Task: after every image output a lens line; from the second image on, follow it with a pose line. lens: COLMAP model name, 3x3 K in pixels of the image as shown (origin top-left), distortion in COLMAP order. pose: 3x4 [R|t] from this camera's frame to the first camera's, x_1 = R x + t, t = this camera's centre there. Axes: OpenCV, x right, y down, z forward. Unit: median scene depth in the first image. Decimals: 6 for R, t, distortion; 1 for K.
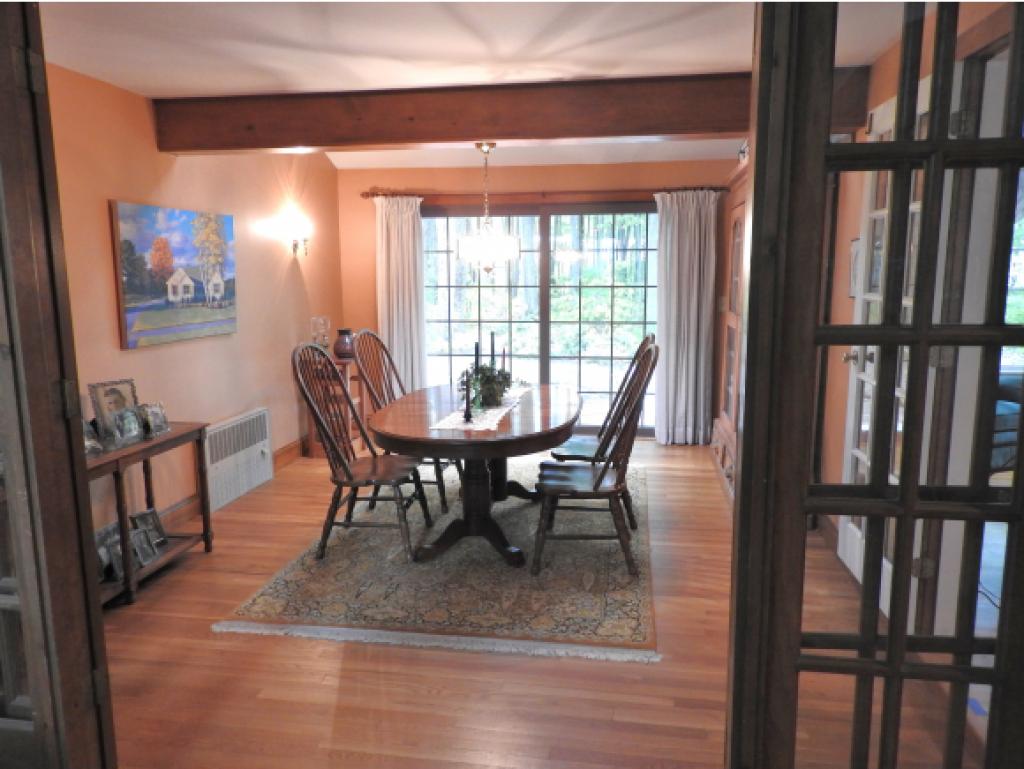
lens RADIAL K [[725.1, 0, 512.0], [0, 725.1, 385.1], [0, 0, 1]] dist [-0.001664, 0.005765]
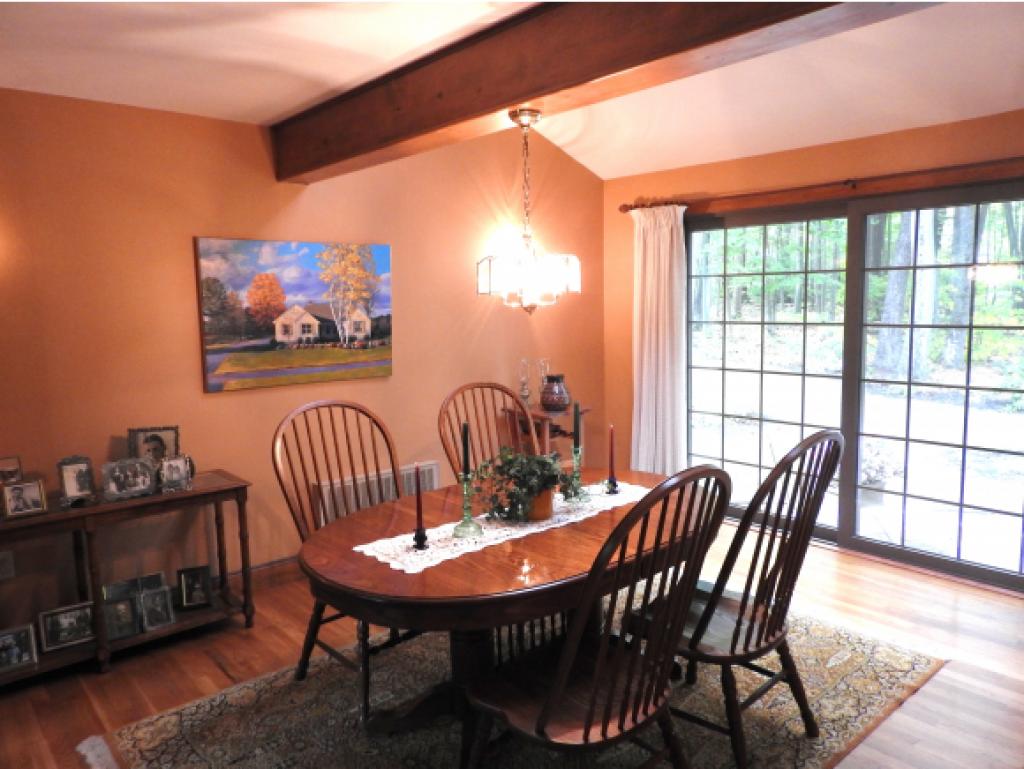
lens RADIAL K [[725.1, 0, 512.5], [0, 725.1, 383.1], [0, 0, 1]] dist [-0.001664, 0.005765]
pose [[0.768556, 0.065058, -0.636466, 0.340223], [-0.086735, 0.996227, -0.002904, -0.083922], [0.633876, 0.057436, 0.771299, 0.465908]]
